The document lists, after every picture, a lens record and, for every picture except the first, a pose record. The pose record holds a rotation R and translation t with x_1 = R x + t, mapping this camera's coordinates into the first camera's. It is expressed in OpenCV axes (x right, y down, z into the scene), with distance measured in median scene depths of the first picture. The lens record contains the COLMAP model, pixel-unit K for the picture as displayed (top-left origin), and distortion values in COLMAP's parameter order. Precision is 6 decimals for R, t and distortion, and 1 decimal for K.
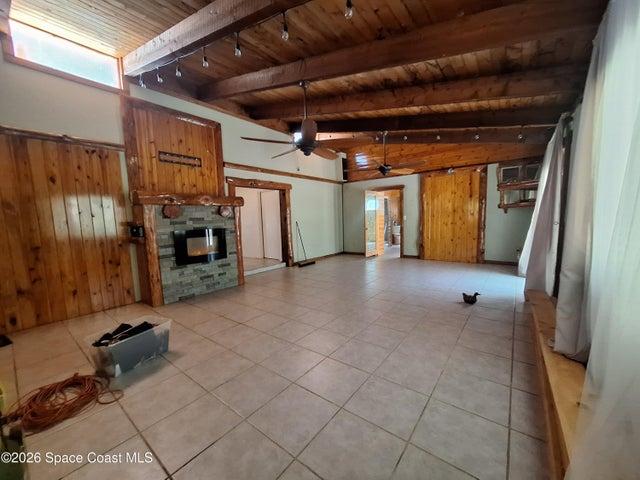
lens RADIAL K [[253.8, 0, 321.0], [0, 253.8, 243.8], [0, 0, 1]] dist [0.007436, -0.000752]
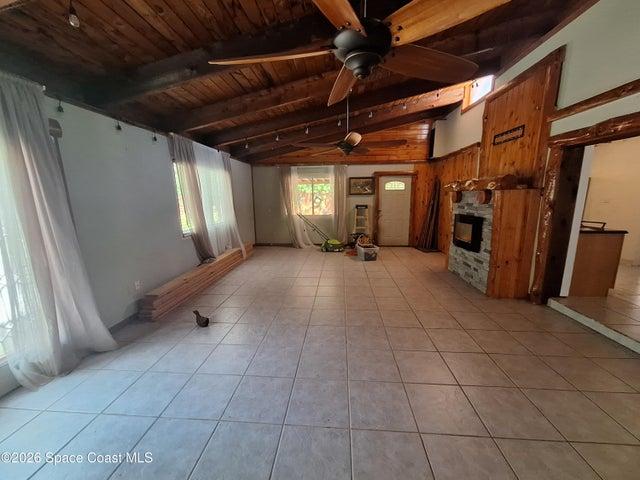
lens RADIAL K [[253.8, 0, 320.1], [0, 253.8, 243.0], [0, 0, 1]] dist [0.007436, -0.000752]
pose [[-0.835848, 0.146114, -0.529159, 0.509536], [-0.010516, 0.959489, 0.281550, -0.209682], [0.548861, 0.240898, -0.800450, 1.399401]]
